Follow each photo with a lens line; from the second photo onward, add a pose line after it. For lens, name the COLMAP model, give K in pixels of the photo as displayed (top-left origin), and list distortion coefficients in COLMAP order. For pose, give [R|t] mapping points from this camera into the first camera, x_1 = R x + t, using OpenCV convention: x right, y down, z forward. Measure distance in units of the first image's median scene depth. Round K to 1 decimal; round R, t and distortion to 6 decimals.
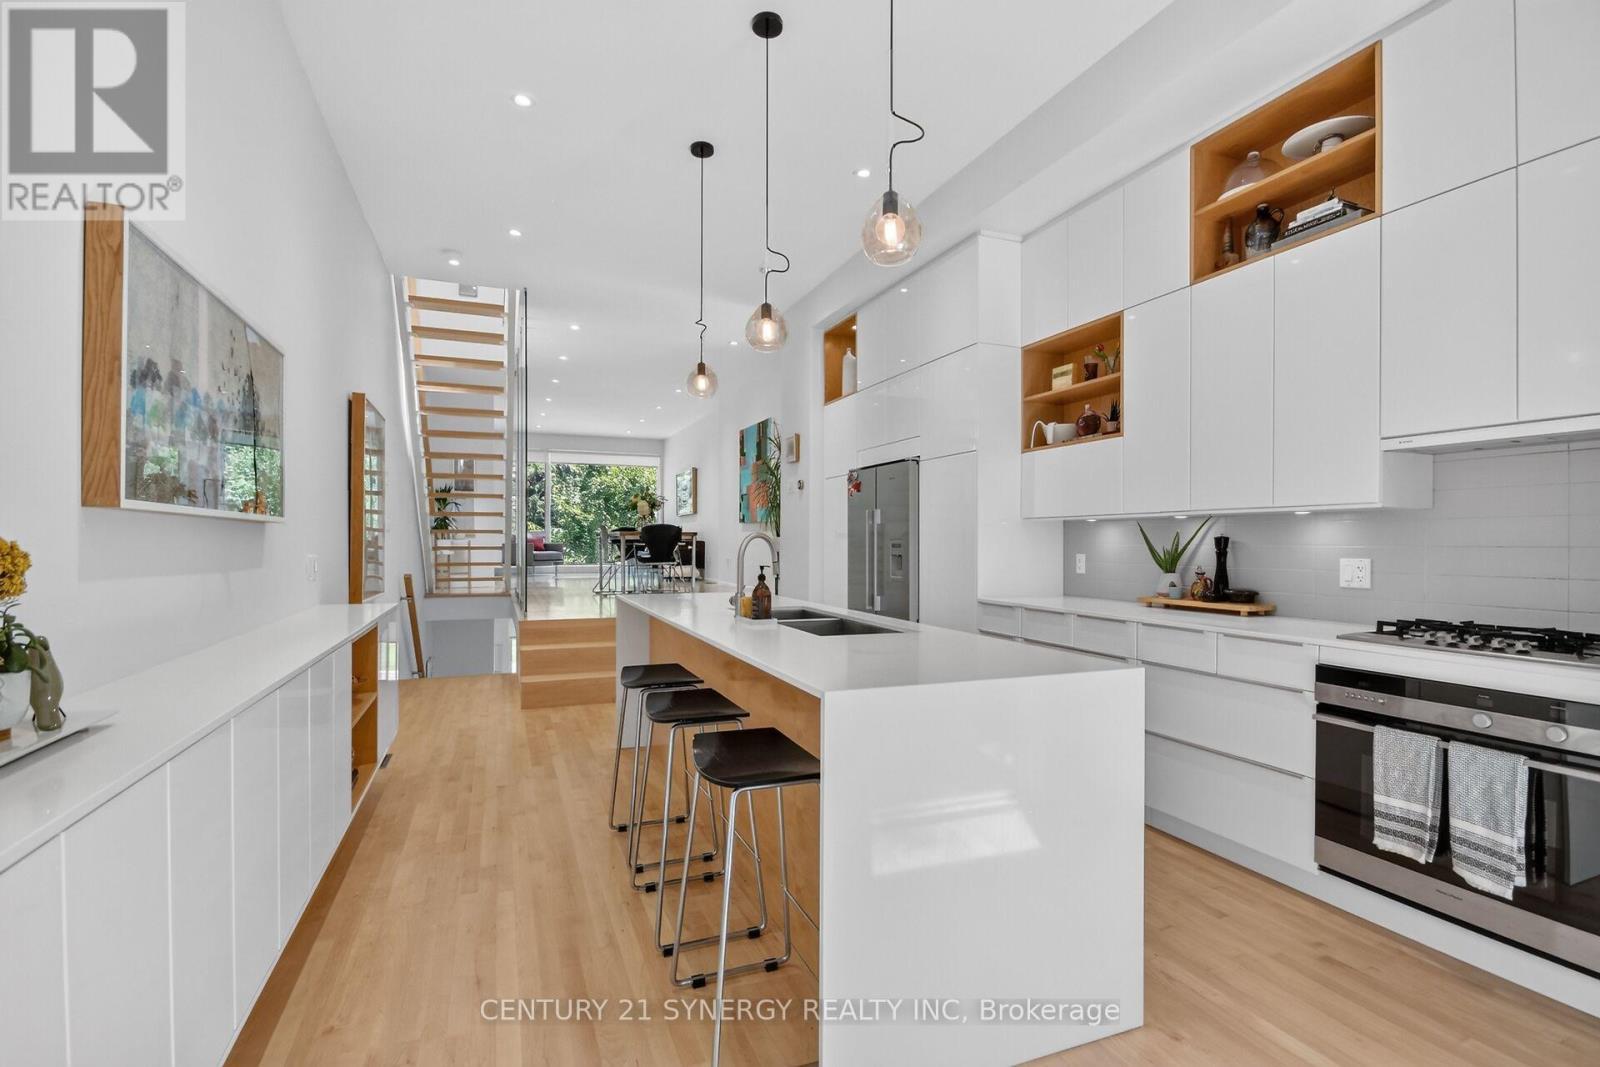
lens RADIAL K [[743.7, 0, 792.6], [0, 743.7, 545.1], [0, 0, 1]] dist [-0.000260, -0.008125]
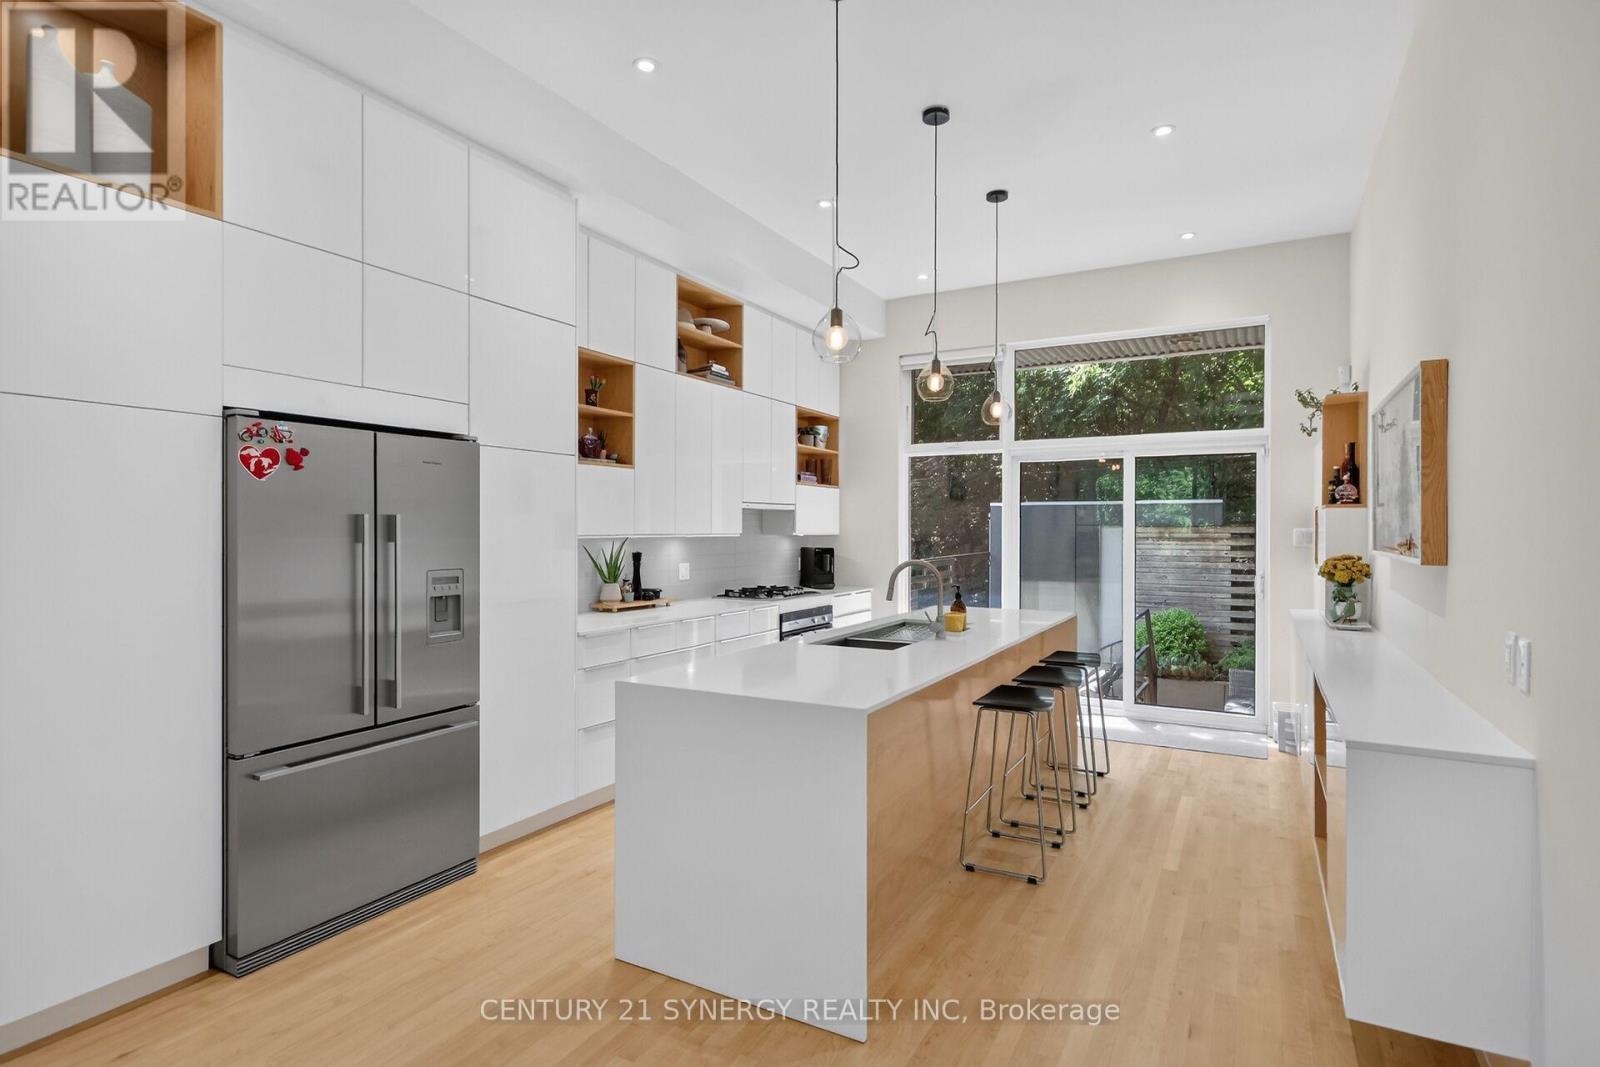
lens RADIAL K [[806.8, 0, 800.0], [0, 806.8, 533.5], [0, 0, 1]] dist [-0.001289, -0.001207]
pose [[-0.628002, -0.006665, 0.778183, -0.779125], [0.000223, 0.999962, 0.008744, -0.060314], [-0.778212, 0.005665, -0.627976, 1.741852]]
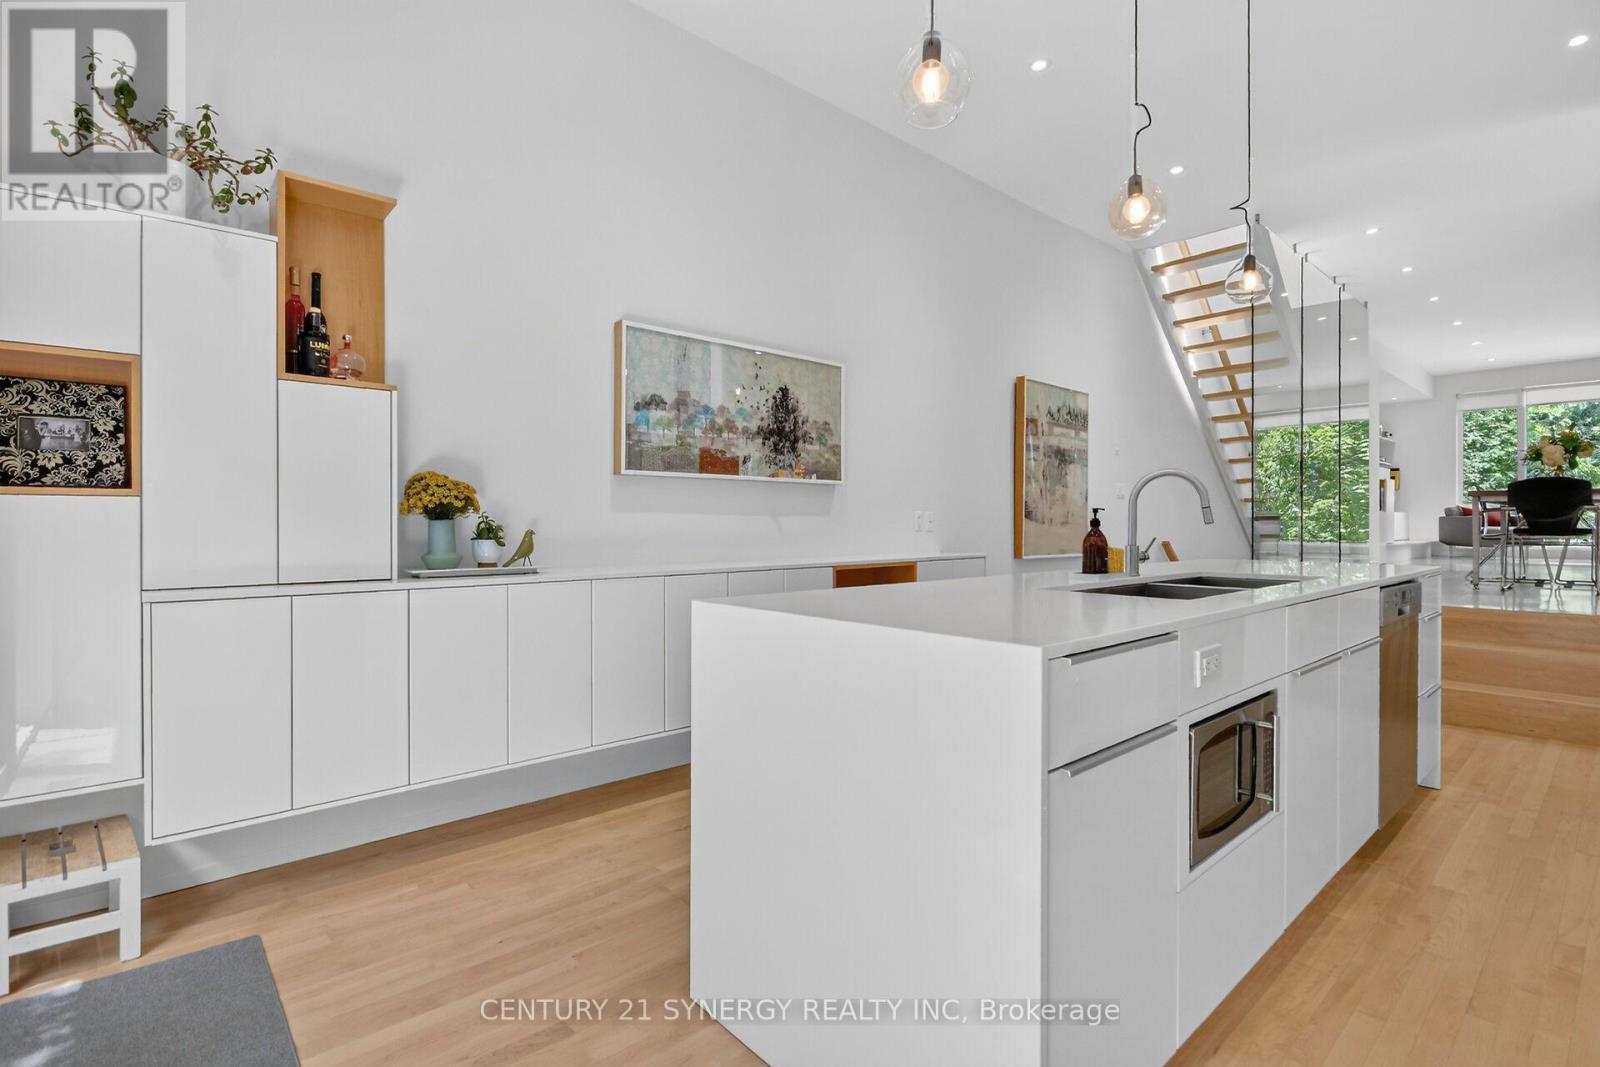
lens RADIAL K [[754.2, 0, 799.2], [0, 754.2, 536.9], [0, 0, 1]] dist [-0.001927, -0.000107]
pose [[0.332637, 0.012223, -0.942976, 0.537215], [-0.002408, 0.999924, 0.012111, 0.042880], [0.943052, -0.001758, 0.332641, 0.367172]]
